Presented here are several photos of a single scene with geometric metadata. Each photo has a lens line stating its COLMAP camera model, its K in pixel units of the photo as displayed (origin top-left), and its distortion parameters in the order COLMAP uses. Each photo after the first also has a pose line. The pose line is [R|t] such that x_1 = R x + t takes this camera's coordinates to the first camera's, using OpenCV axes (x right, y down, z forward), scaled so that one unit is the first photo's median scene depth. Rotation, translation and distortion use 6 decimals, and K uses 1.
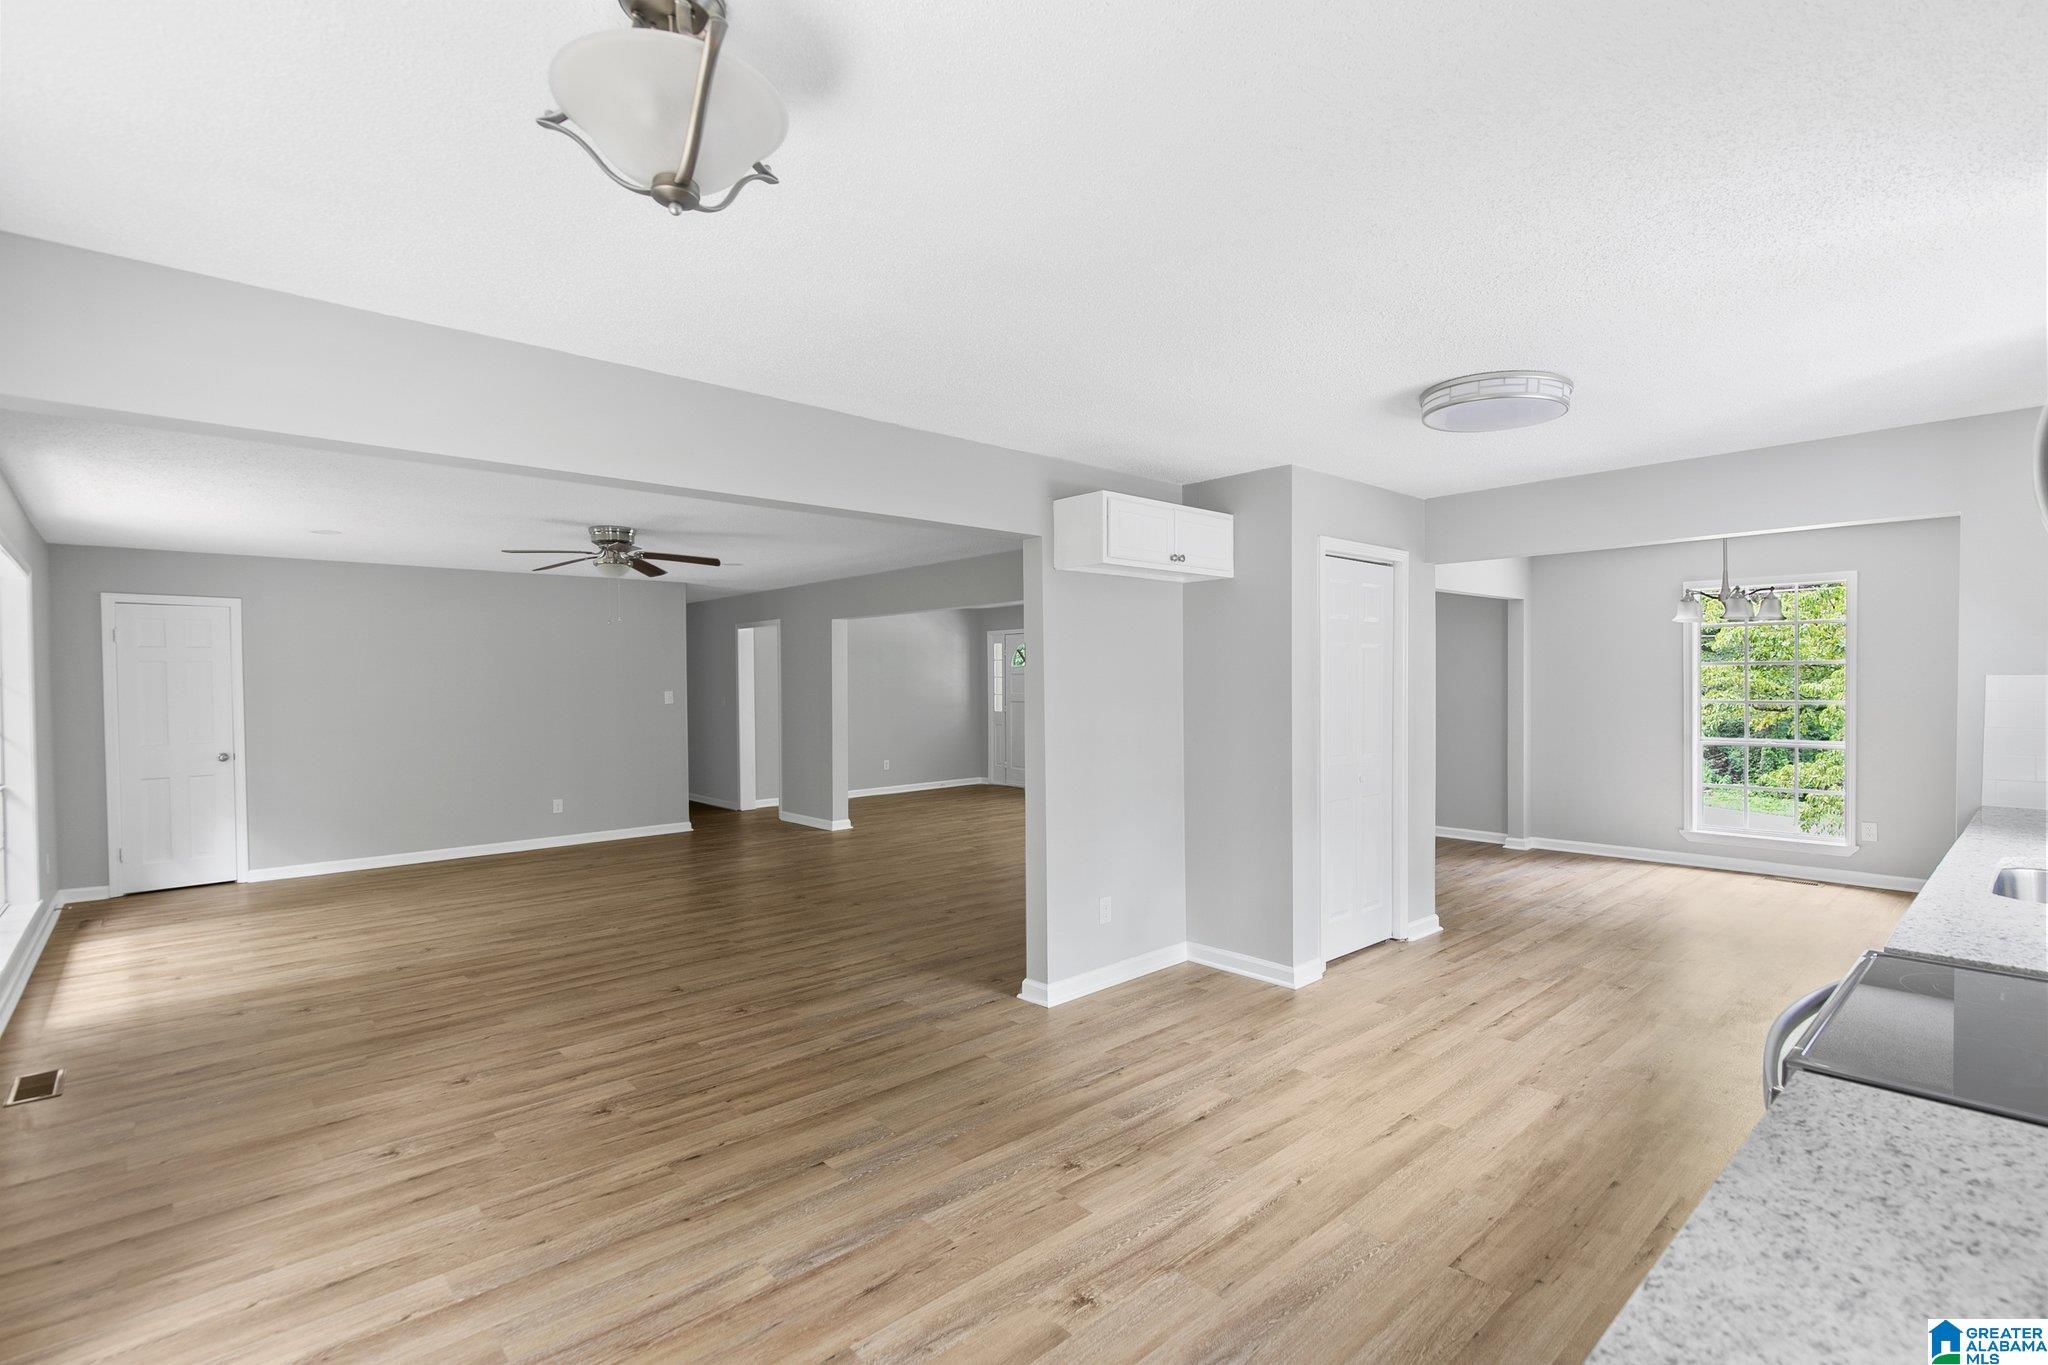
lens RADIAL K [[948.7, 0, 1032.3], [0, 948.7, 686.1], [0, 0, 1]] dist [0.002592, -0.001015]
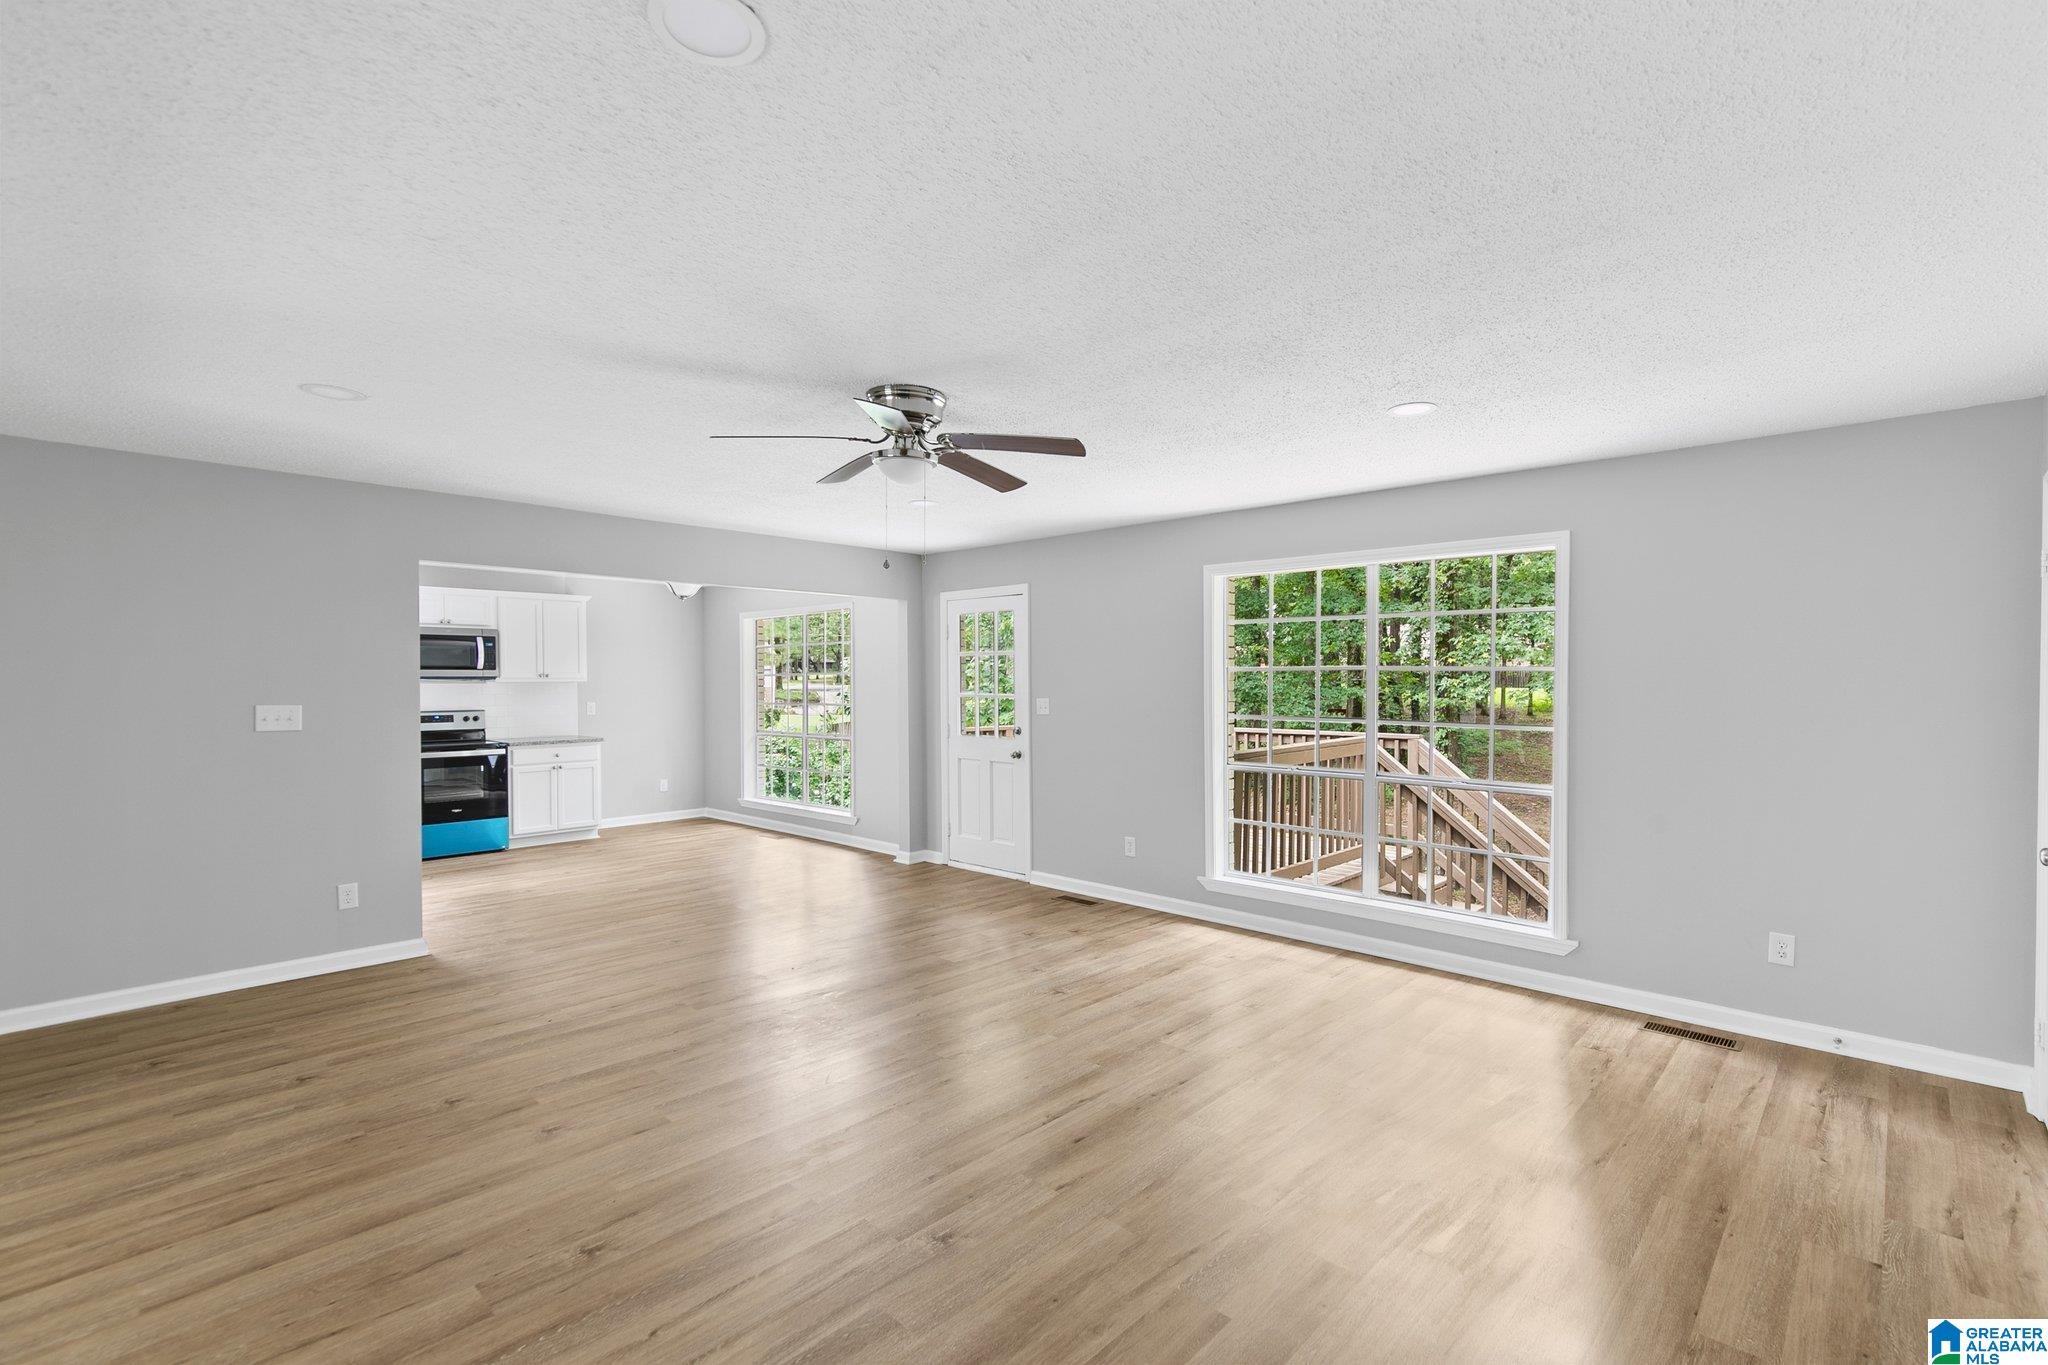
lens RADIAL K [[917.5, 0, 1033.9], [0, 917.5, 679.5], [0, 0, 1]] dist [0.010322, -0.000439]
pose [[-0.996931, 0.011010, -0.077513, -0.410175], [0.011096, 0.999938, -0.000678, 0.000033], [0.077501, -0.001536, -0.996991, 1.342171]]
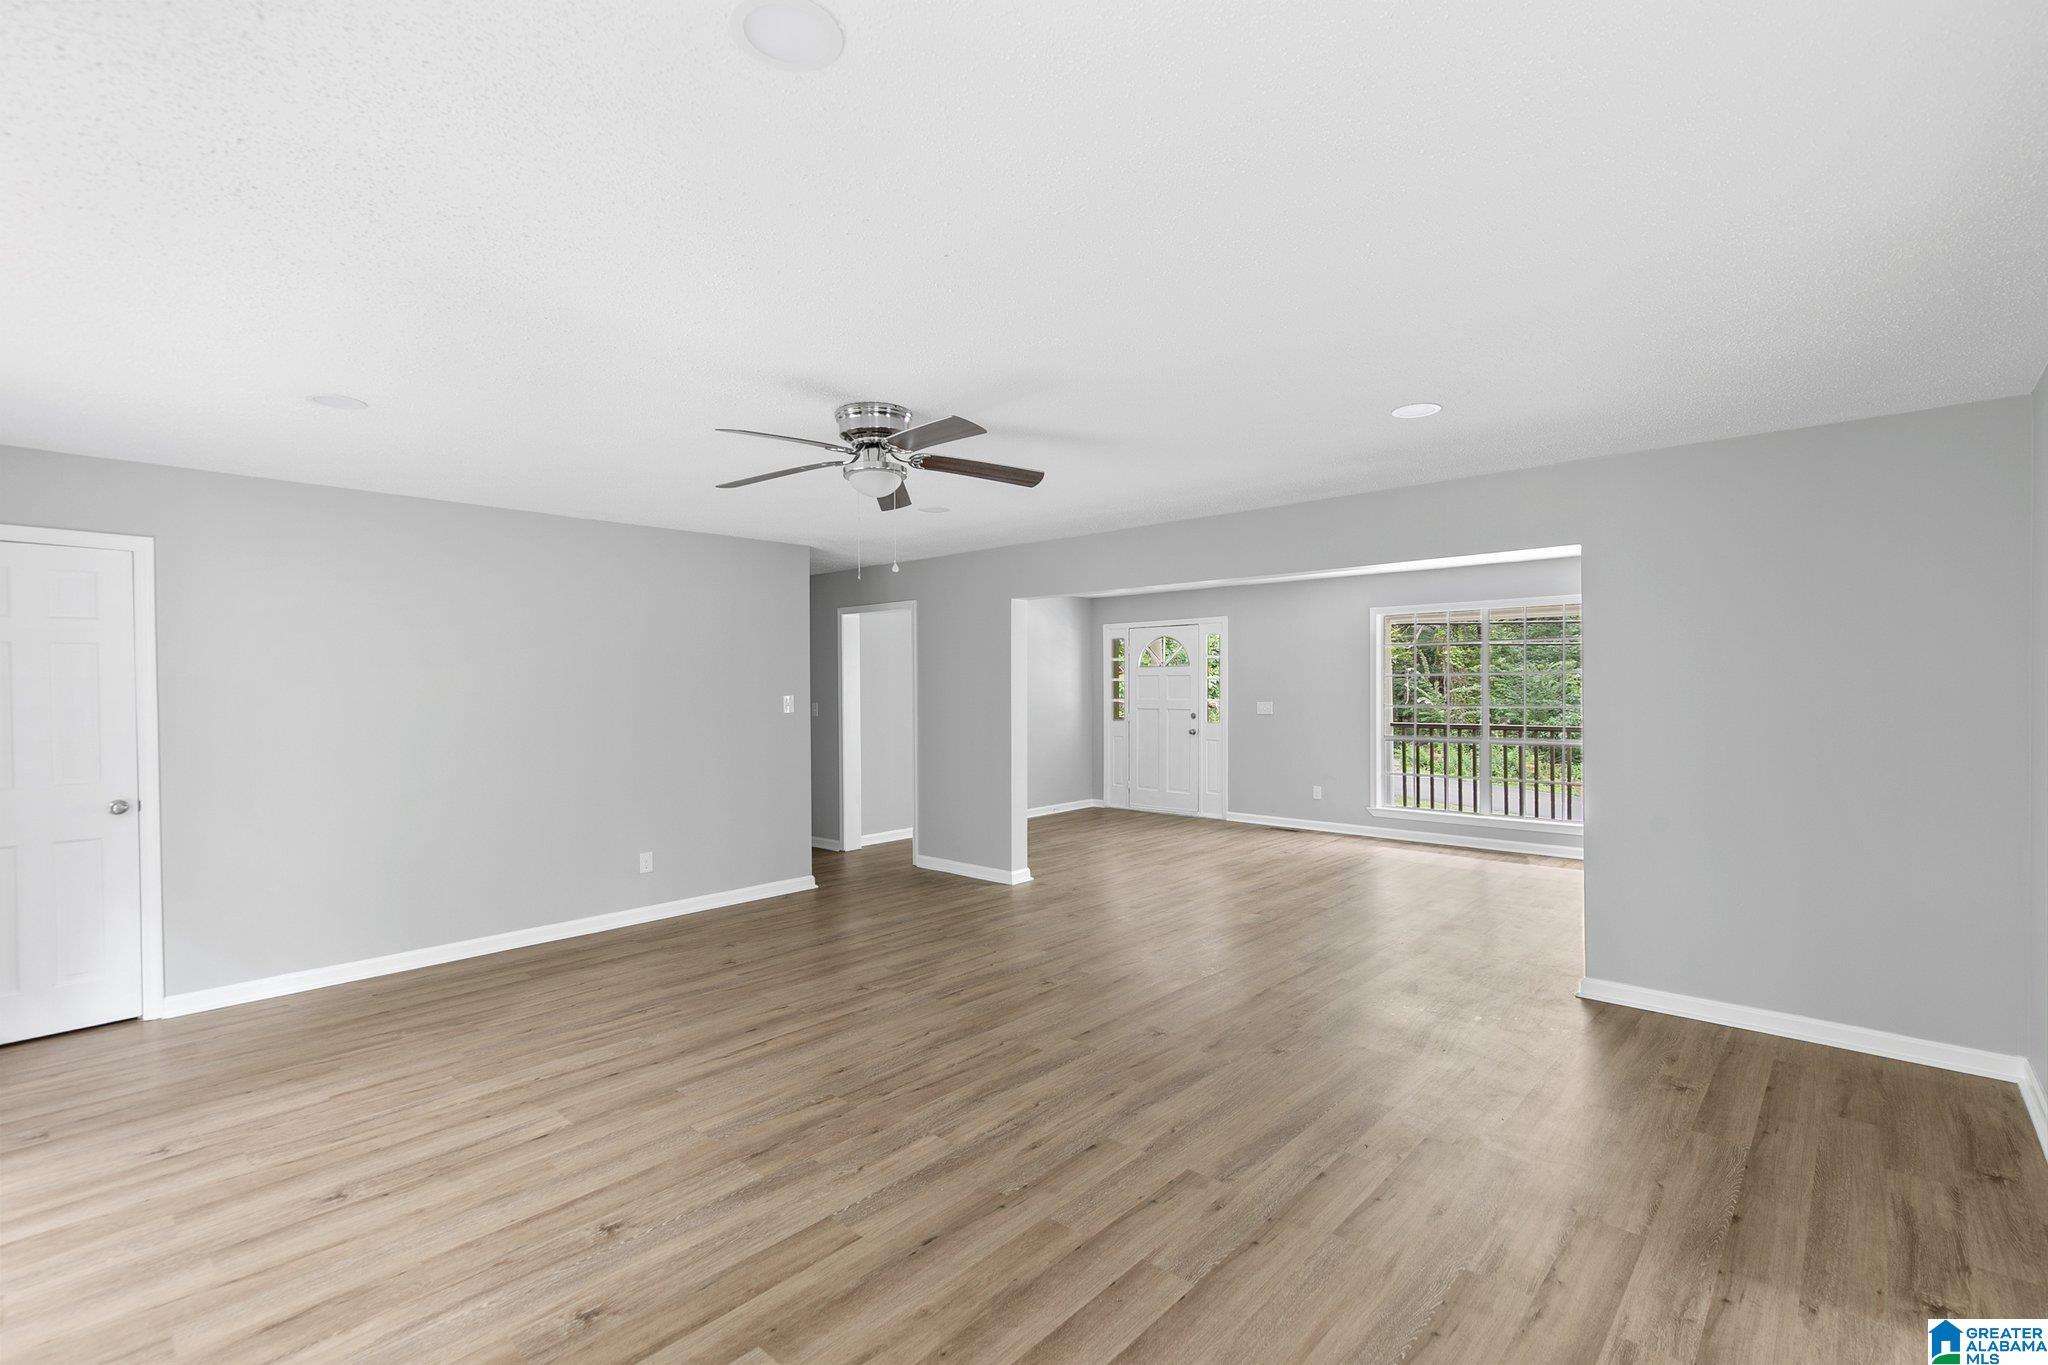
lens RADIAL K [[917.5, 0, 1036.8], [0, 917.5, 687.1], [0, 0, 1]] dist [0.010322, -0.000439]
pose [[0.995550, 0.002900, 0.094188, -0.343815], [-0.002504, 0.999988, -0.004326, 0.002009], [-0.094199, 0.004071, 0.995545, 0.379569]]
